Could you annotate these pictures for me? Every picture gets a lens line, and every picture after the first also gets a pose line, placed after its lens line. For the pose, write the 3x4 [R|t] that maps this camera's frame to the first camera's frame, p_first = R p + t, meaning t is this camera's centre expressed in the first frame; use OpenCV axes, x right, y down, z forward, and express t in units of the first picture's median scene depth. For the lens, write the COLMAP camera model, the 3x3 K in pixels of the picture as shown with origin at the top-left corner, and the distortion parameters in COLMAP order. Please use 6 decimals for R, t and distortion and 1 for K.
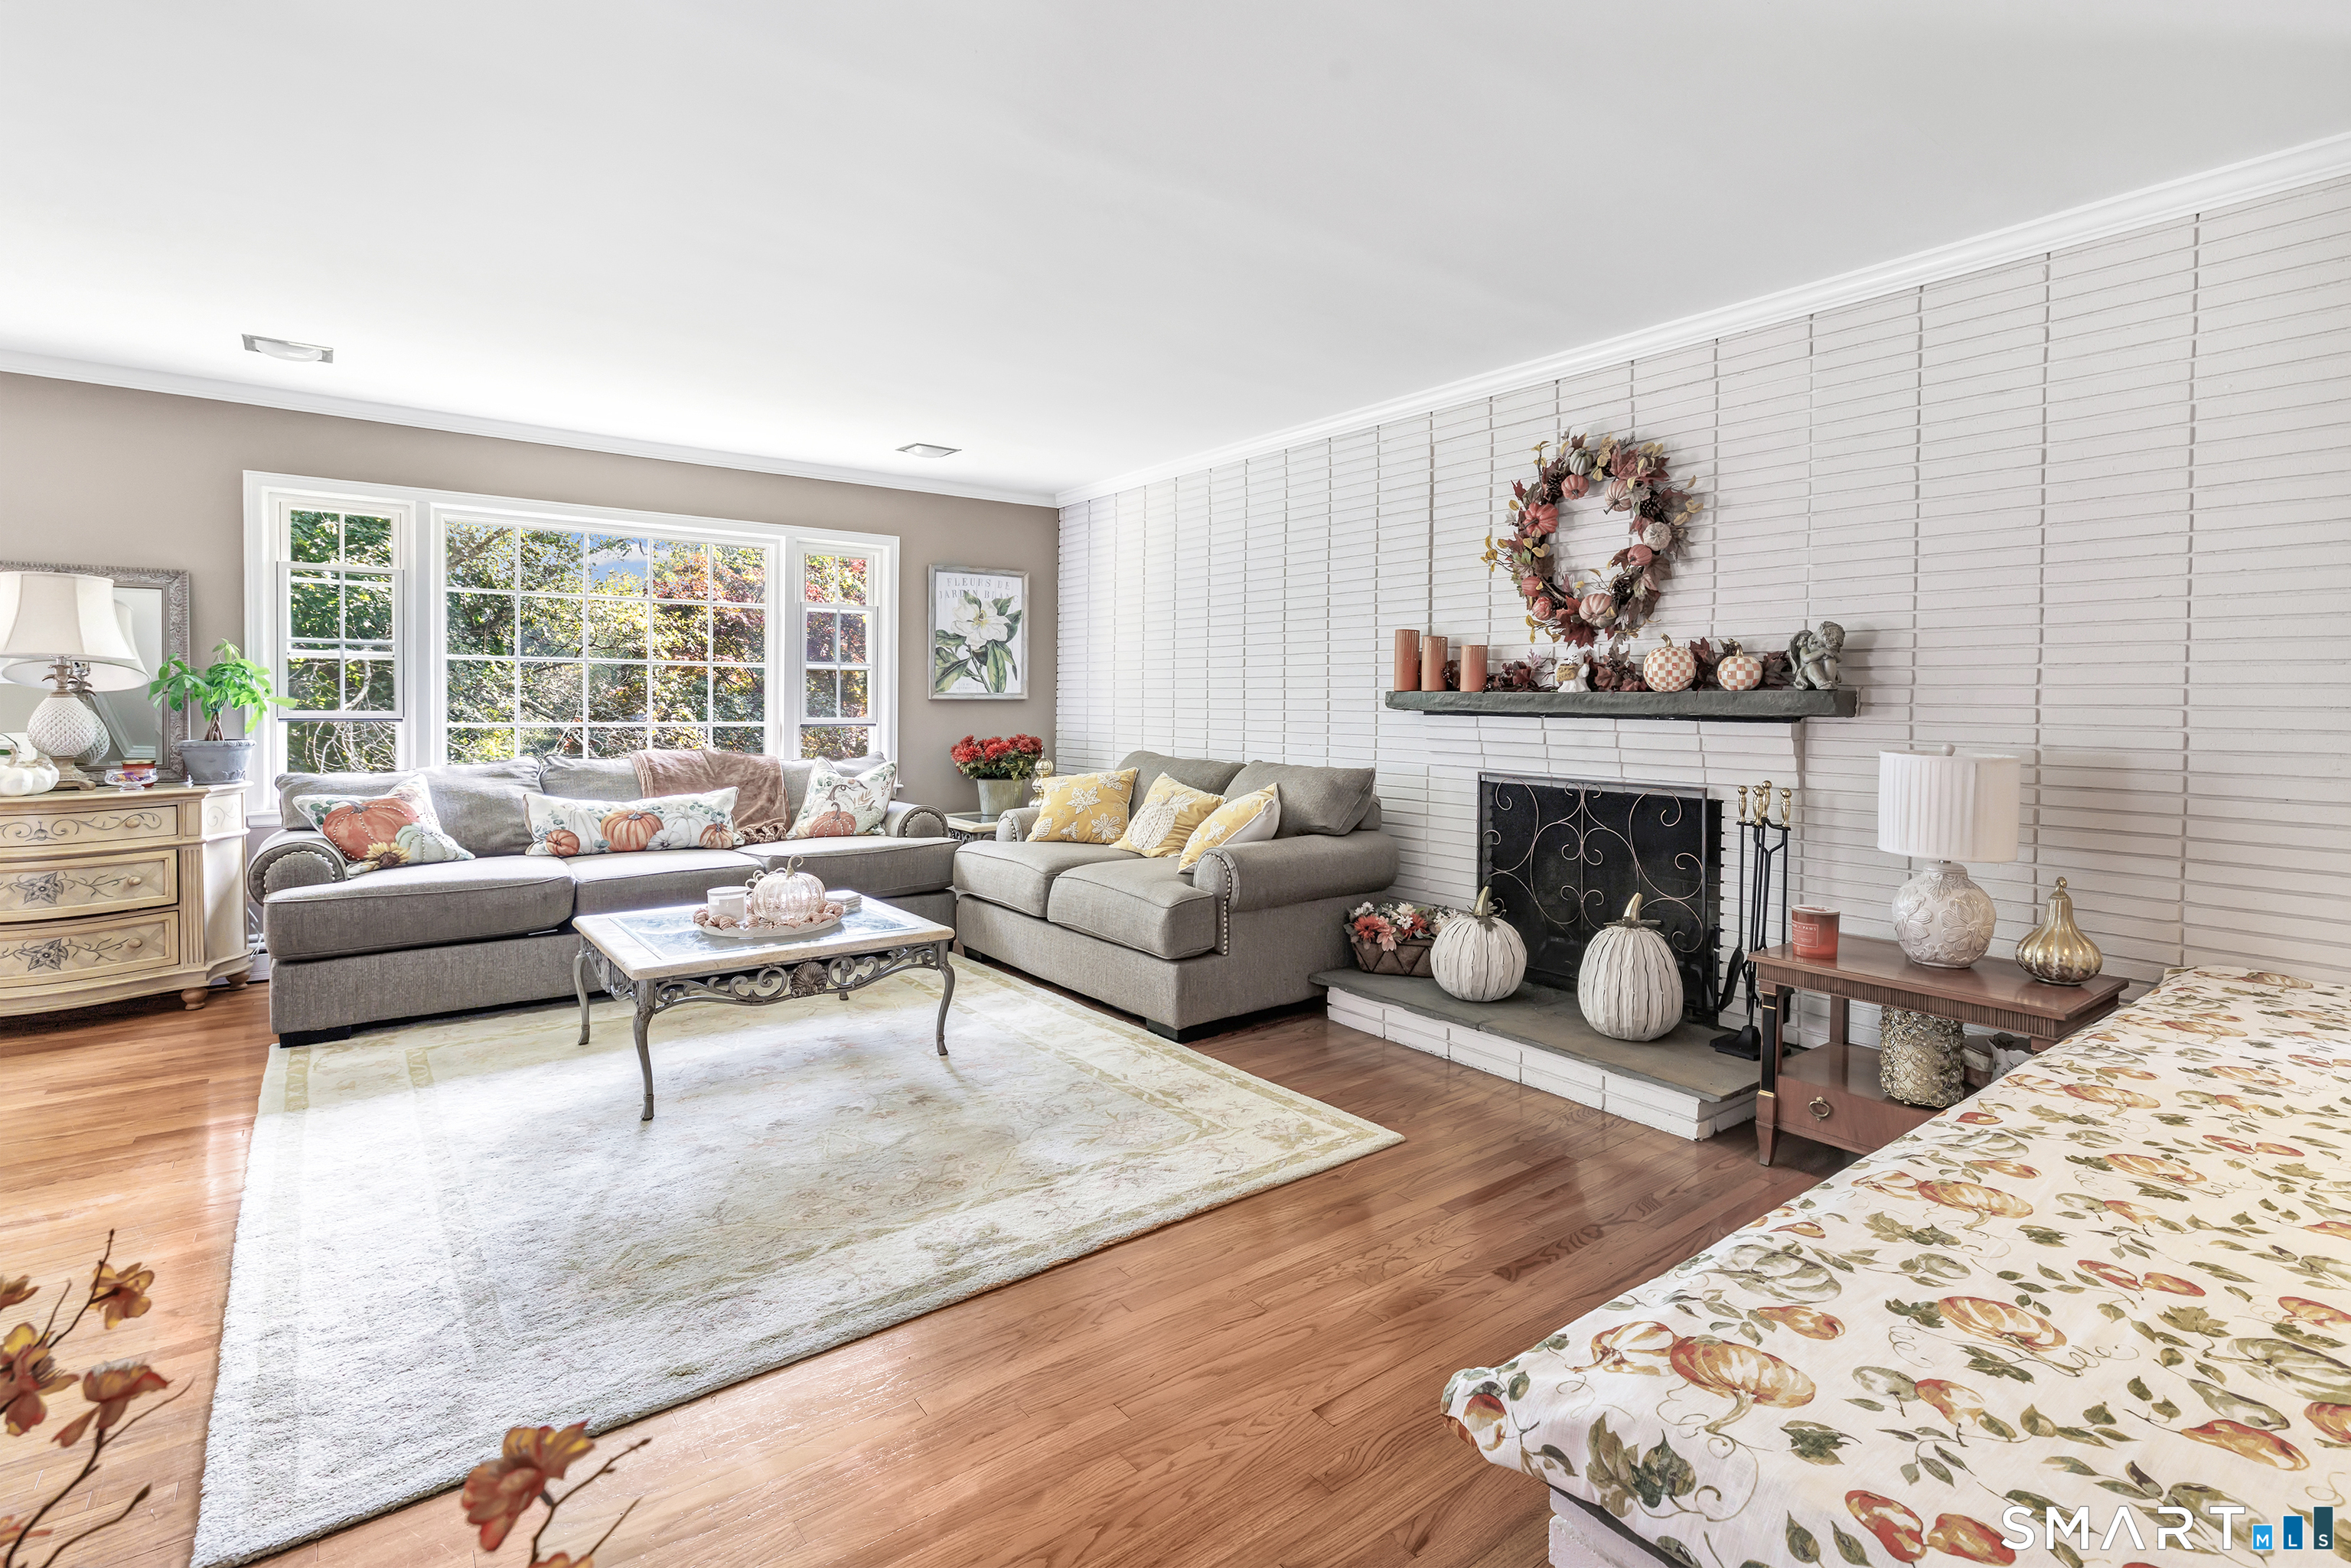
lens RADIAL K [[1080.7, 0, 1268.4], [0, 1080.7, 715.3], [0, 0, 1]] dist [-0.000332, 0.000706]
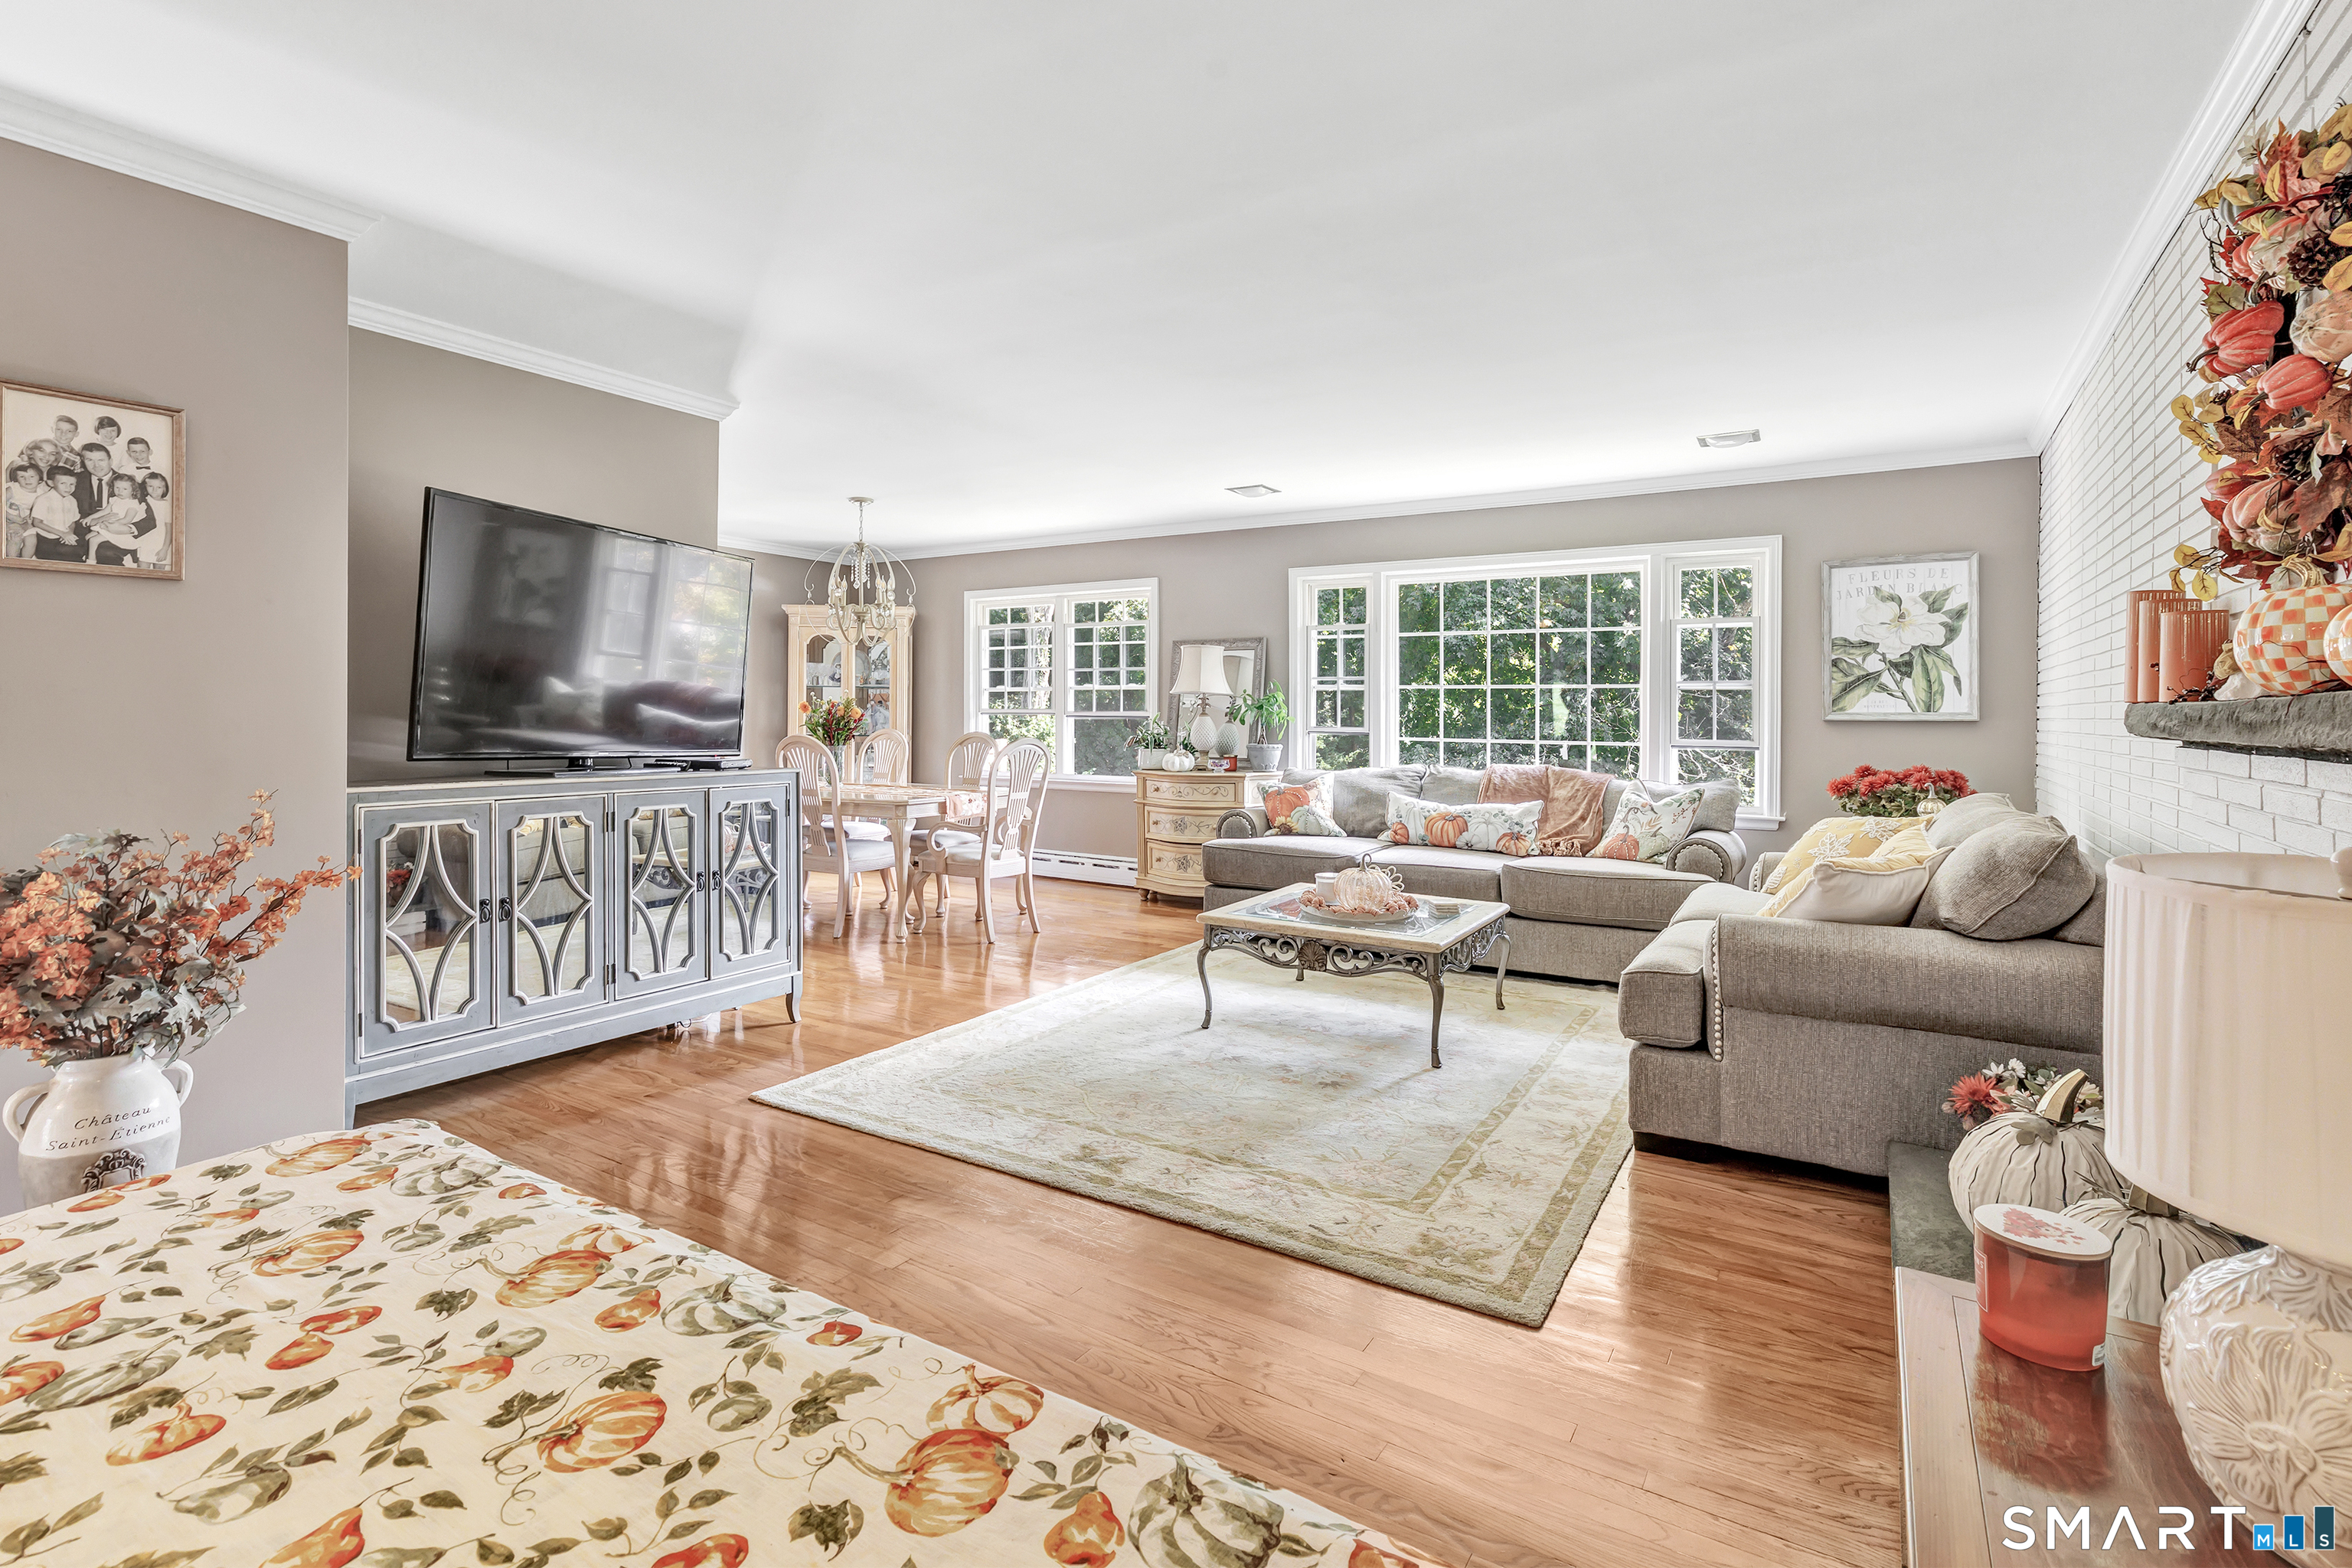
lens RADIAL K [[1125.1, 0, 1209.2], [0, 1125.1, 709.4], [0, 0, 1]] dist [-0.000161, 0.000551]
pose [[0.334972, -0.007905, -0.942195, 0.565807], [-0.018851, 0.999708, -0.015089, -0.001327], [0.942040, 0.022816, 0.334725, 0.397997]]
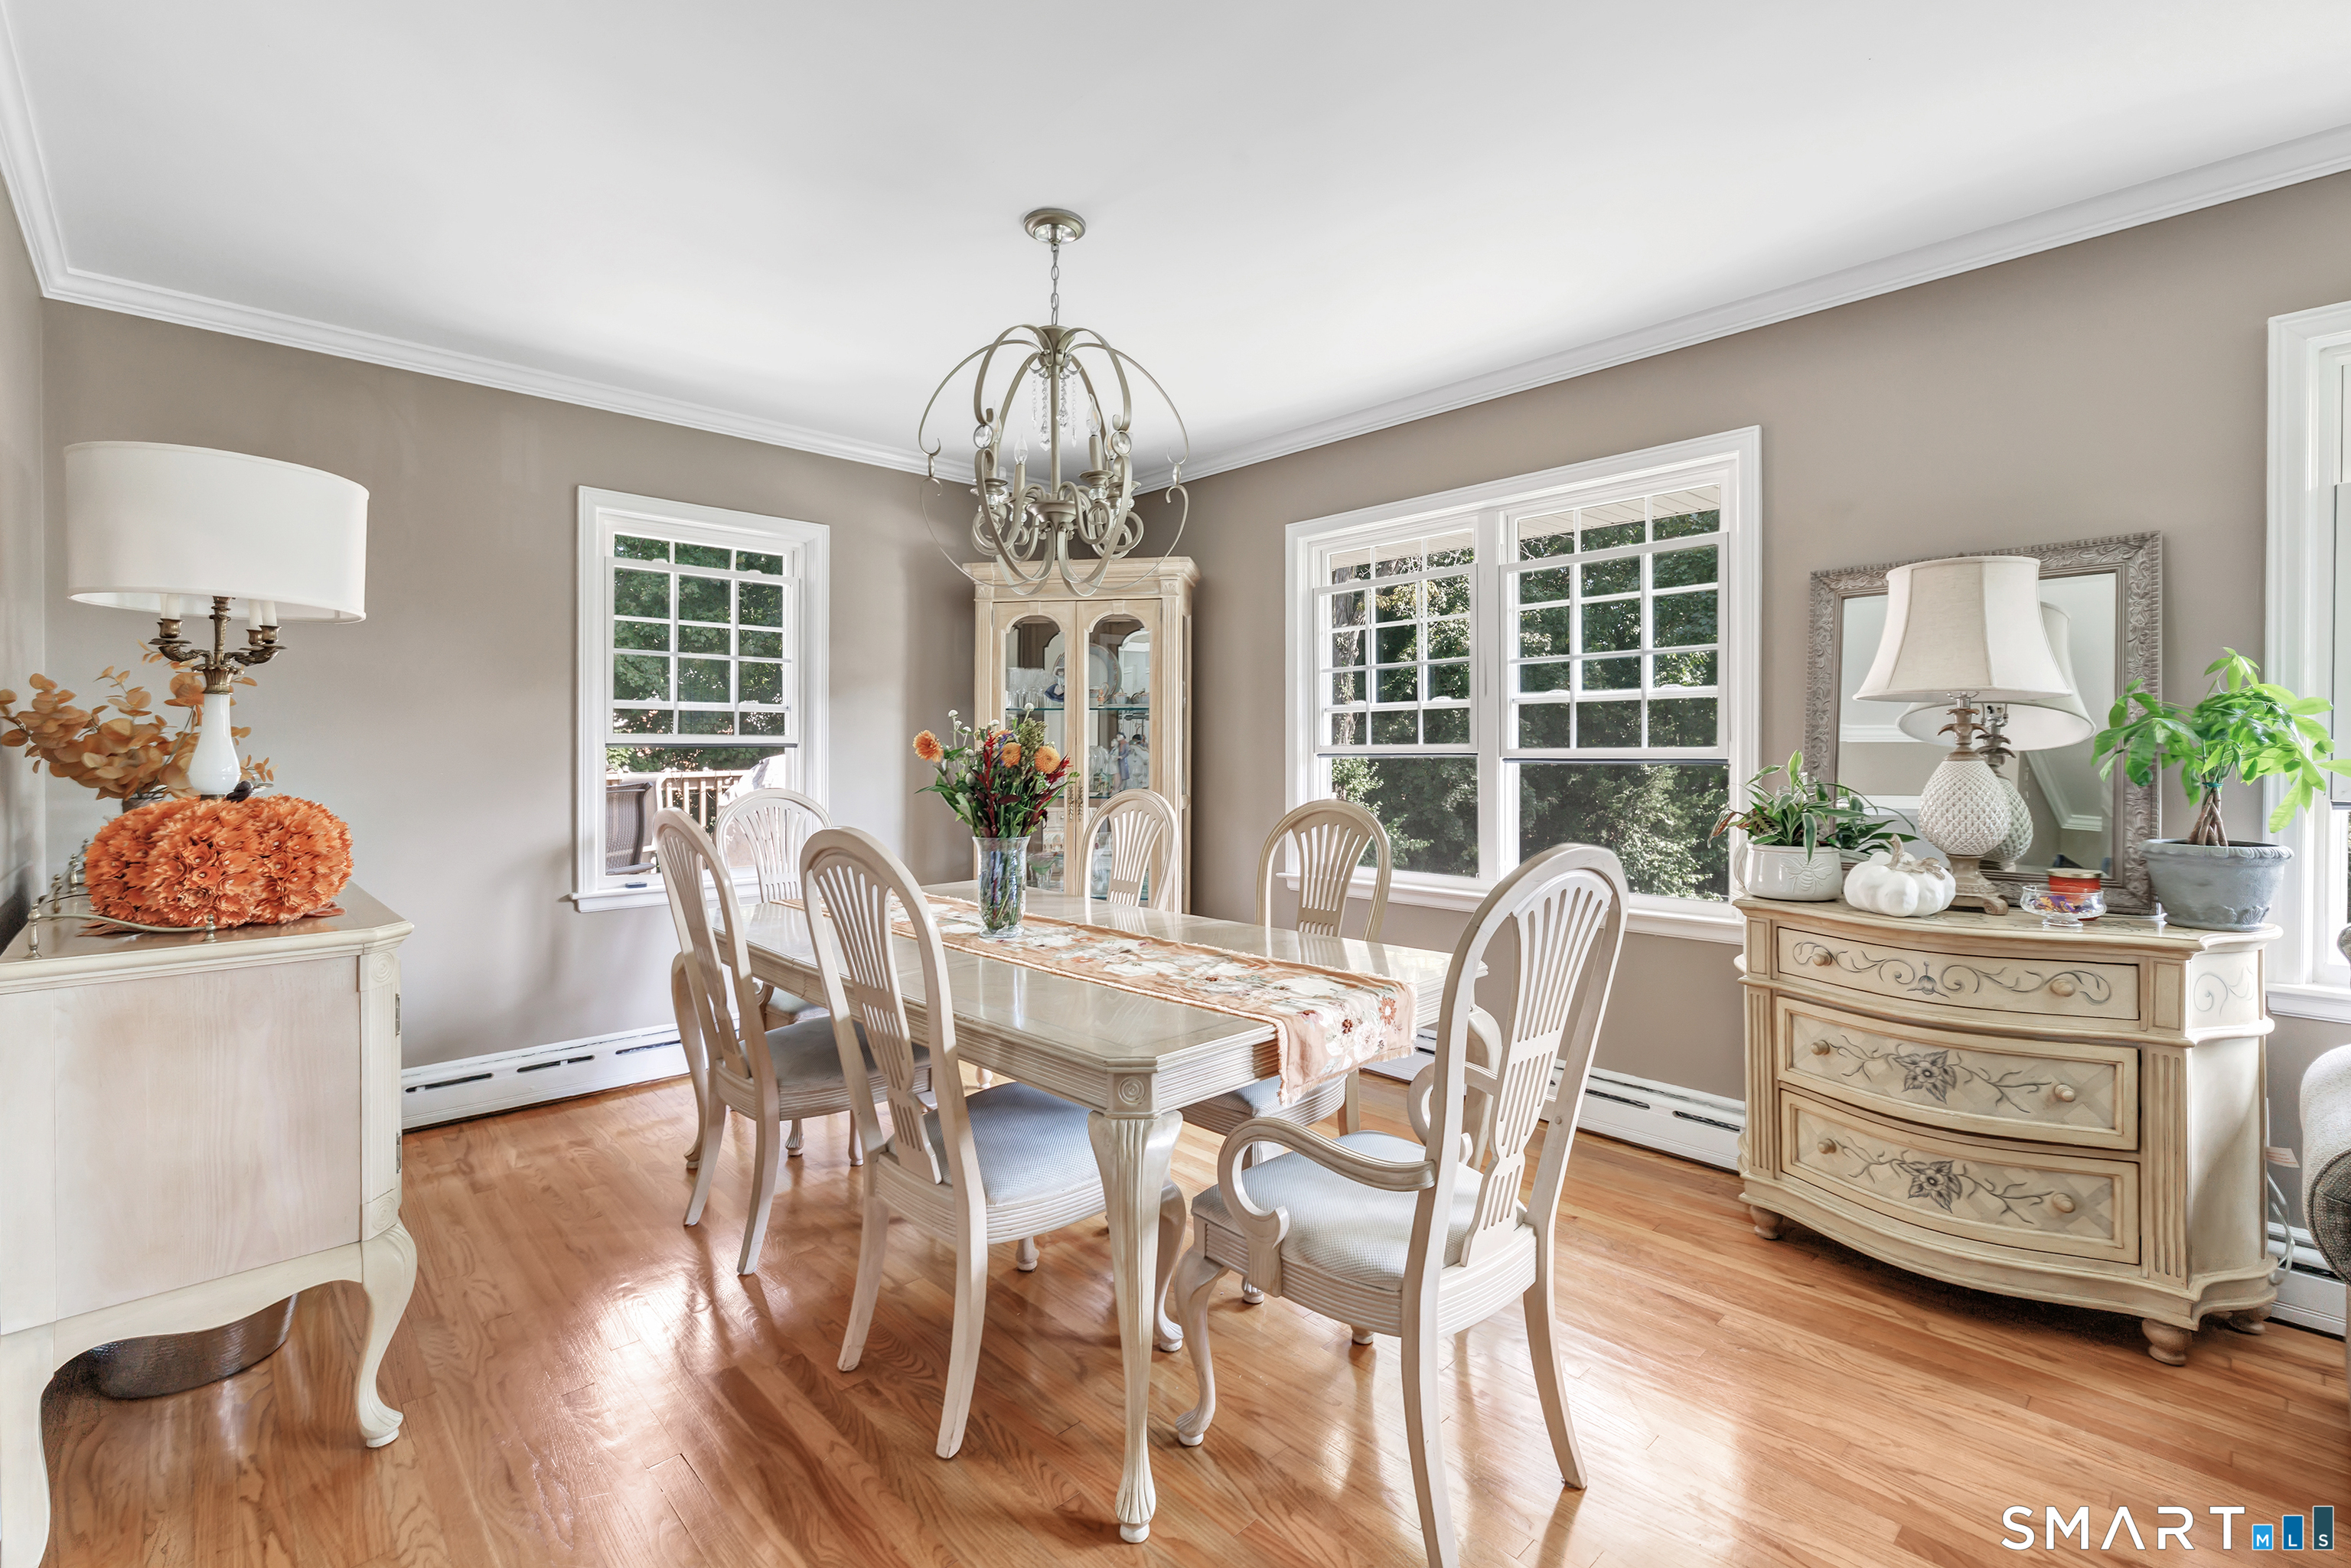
lens RADIAL K [[1052.3, 0, 1163.8], [0, 1052.3, 759.4], [0, 0, 1]] dist [-0.000520, 0.000409]
pose [[0.043545, 0.000950, -0.999051, -0.517928], [-0.012562, 0.999921, 0.000403, -0.011427], [0.998973, 0.012532, 0.043553, 0.501627]]
